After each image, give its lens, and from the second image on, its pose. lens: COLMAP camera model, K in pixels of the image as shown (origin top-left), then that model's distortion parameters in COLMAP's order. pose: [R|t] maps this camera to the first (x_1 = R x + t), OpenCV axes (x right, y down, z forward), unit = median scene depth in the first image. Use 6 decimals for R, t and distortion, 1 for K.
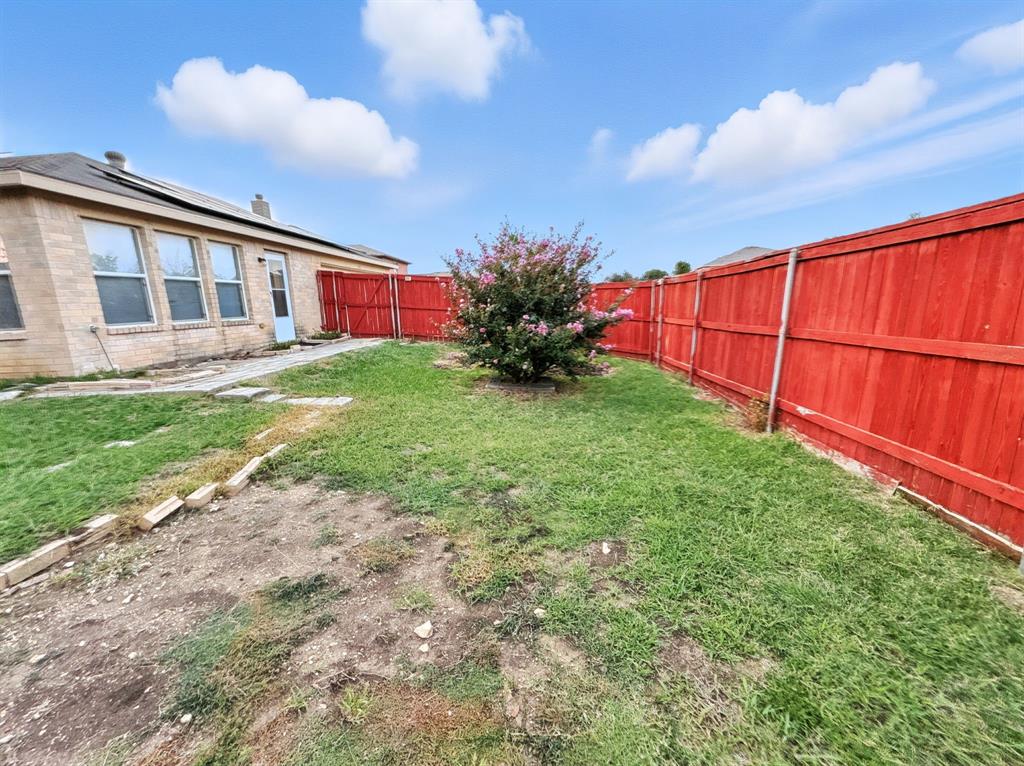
lens RADIAL K [[403.5, 0, 518.4], [0, 403.5, 383.6], [0, 0, 1]] dist [-0.000697, 0.000371]
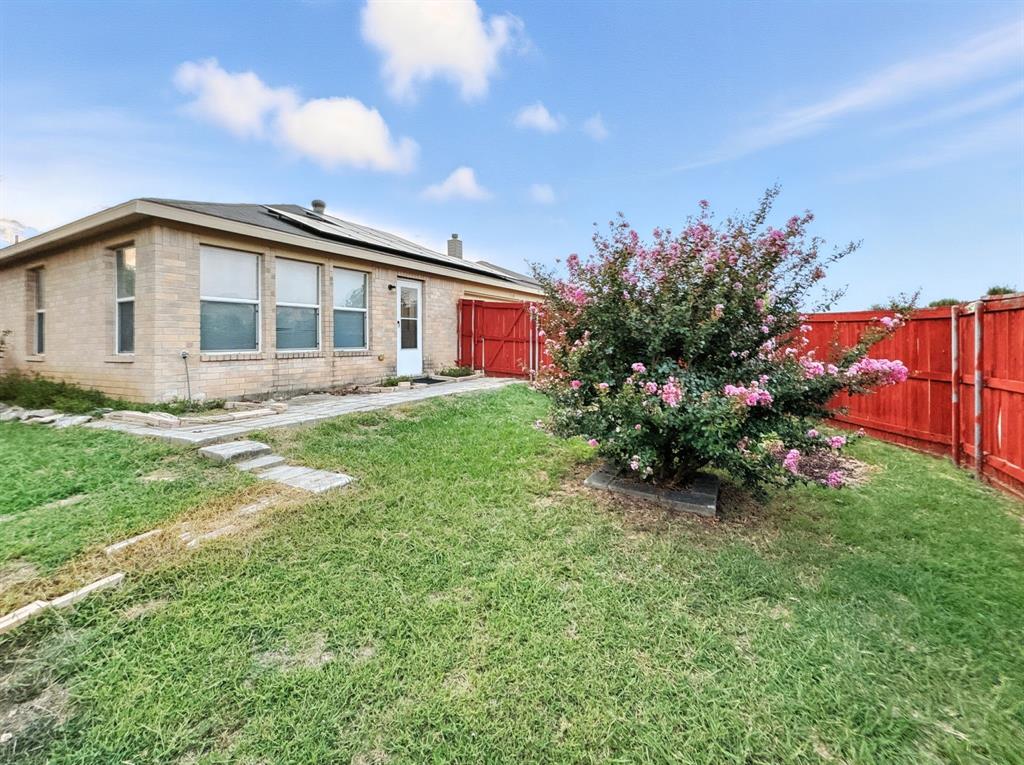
lens RADIAL K [[496.5, 0, 478.7], [0, 496.5, 334.0], [0, 0, 1]] dist [0.001557, 0.000545]
pose [[0.904040, 0.022108, -0.426876, 0.084799], [-0.108716, 0.977713, -0.179604, -0.058194], [0.413392, 0.208777, 0.886295, 0.288926]]
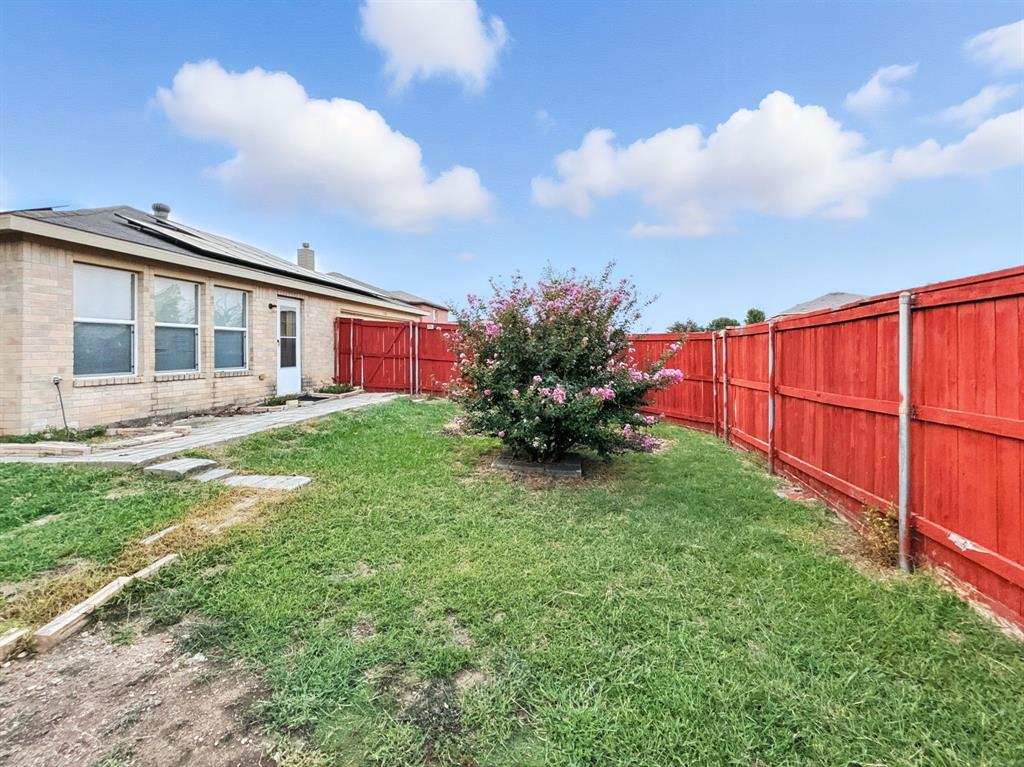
lens RADIAL K [[468.6, 0, 514.8], [0, 468.6, 341.8], [0, 0, 1]] dist [0.000966, 0.000282]
pose [[0.995225, 0.009884, -0.097102, 0.050715], [-0.031140, 0.975022, -0.219913, -0.028763], [0.092503, 0.221887, 0.970675, 0.093933]]
